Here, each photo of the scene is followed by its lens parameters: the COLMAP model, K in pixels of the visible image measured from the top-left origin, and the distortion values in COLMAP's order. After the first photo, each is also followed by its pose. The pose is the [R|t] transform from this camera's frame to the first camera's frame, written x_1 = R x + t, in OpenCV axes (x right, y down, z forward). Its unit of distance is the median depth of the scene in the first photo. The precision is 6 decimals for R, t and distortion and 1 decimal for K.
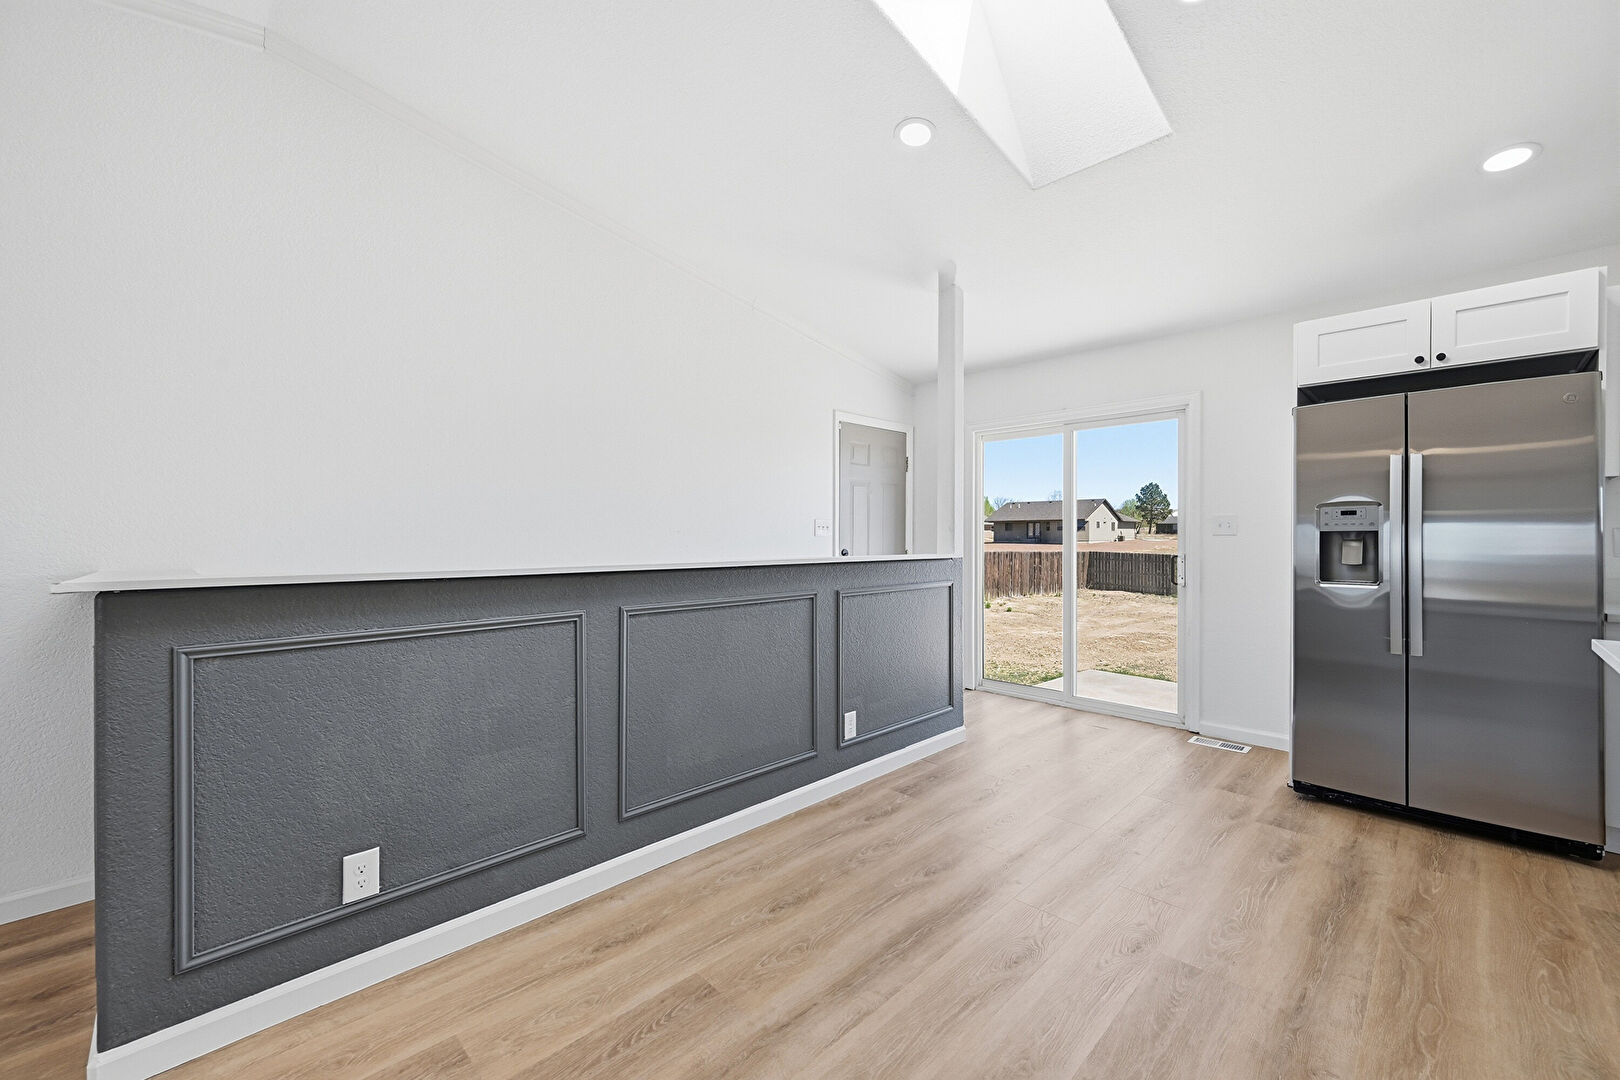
lens RADIAL K [[642.1, 0, 812.8], [0, 642.1, 539.2], [0, 0, 1]] dist [-0.009915, -0.000178]
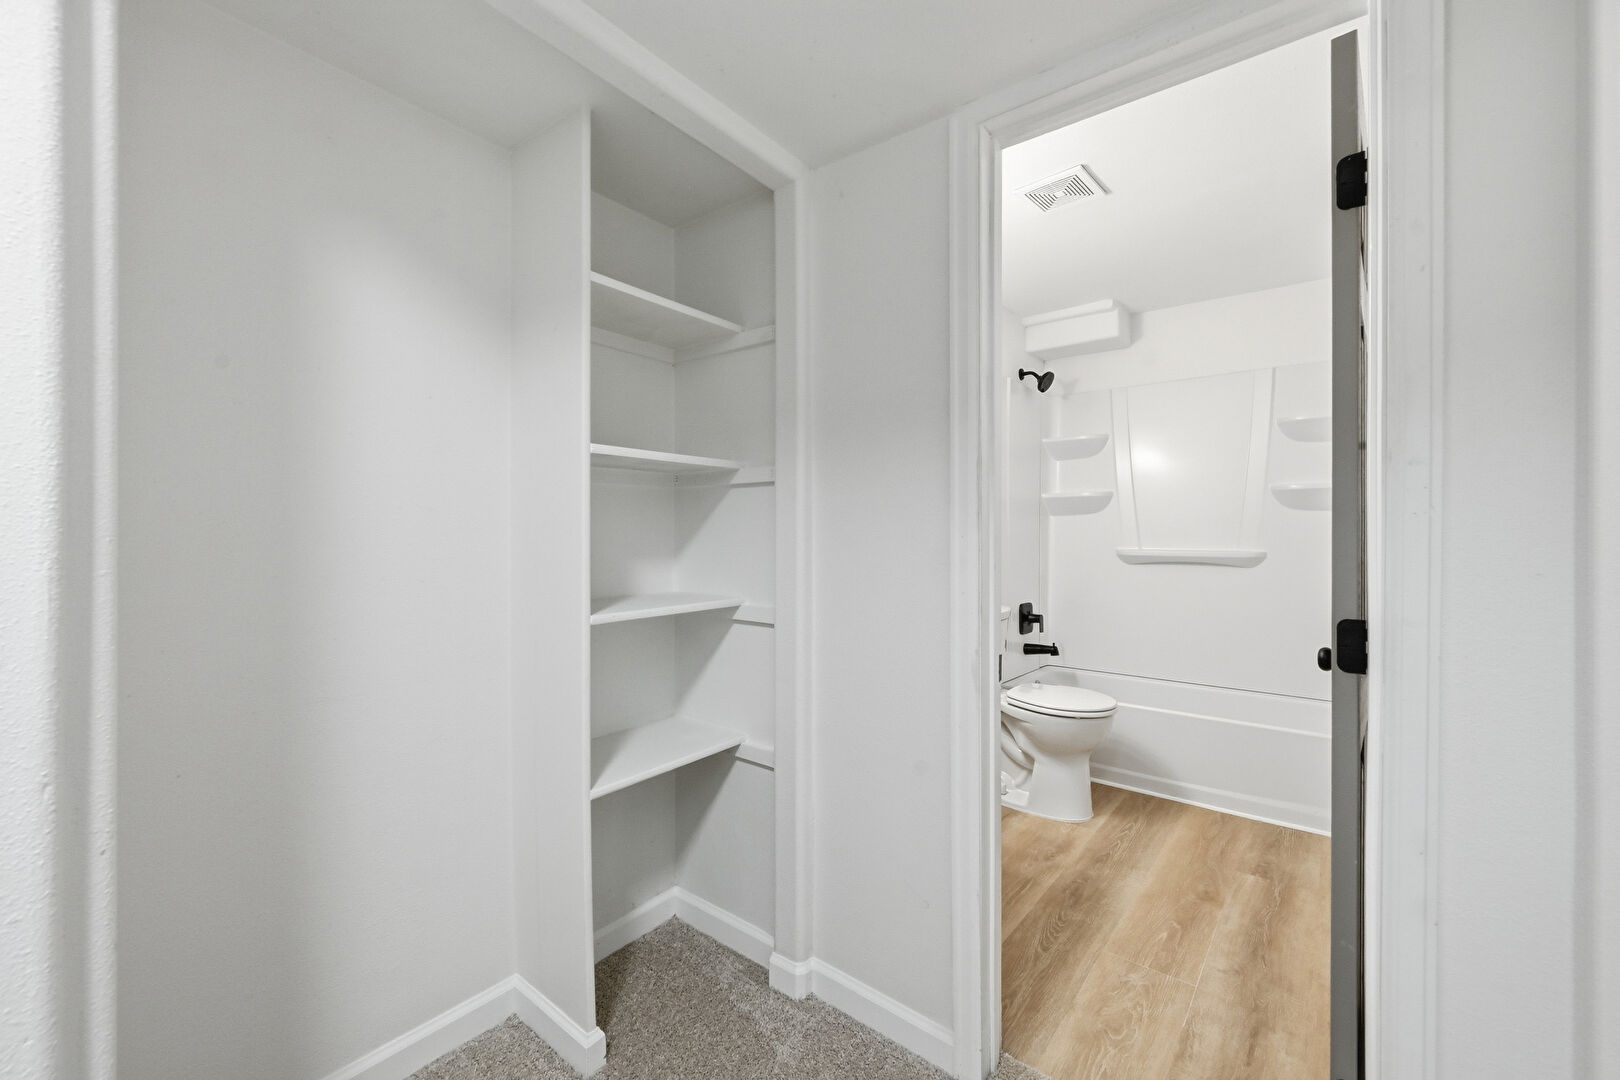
lens RADIAL K [[642.1, 0, 811.8], [0, 642.1, 538.1], [0, 0, 1]] dist [-0.009915, -0.000178]
pose [[-0.996634, -0.005588, -0.081783, 1.712313], [-0.005960, 0.999973, 0.004301, 0.031550], [0.081757, 0.004774, -0.996641, 2.033319]]
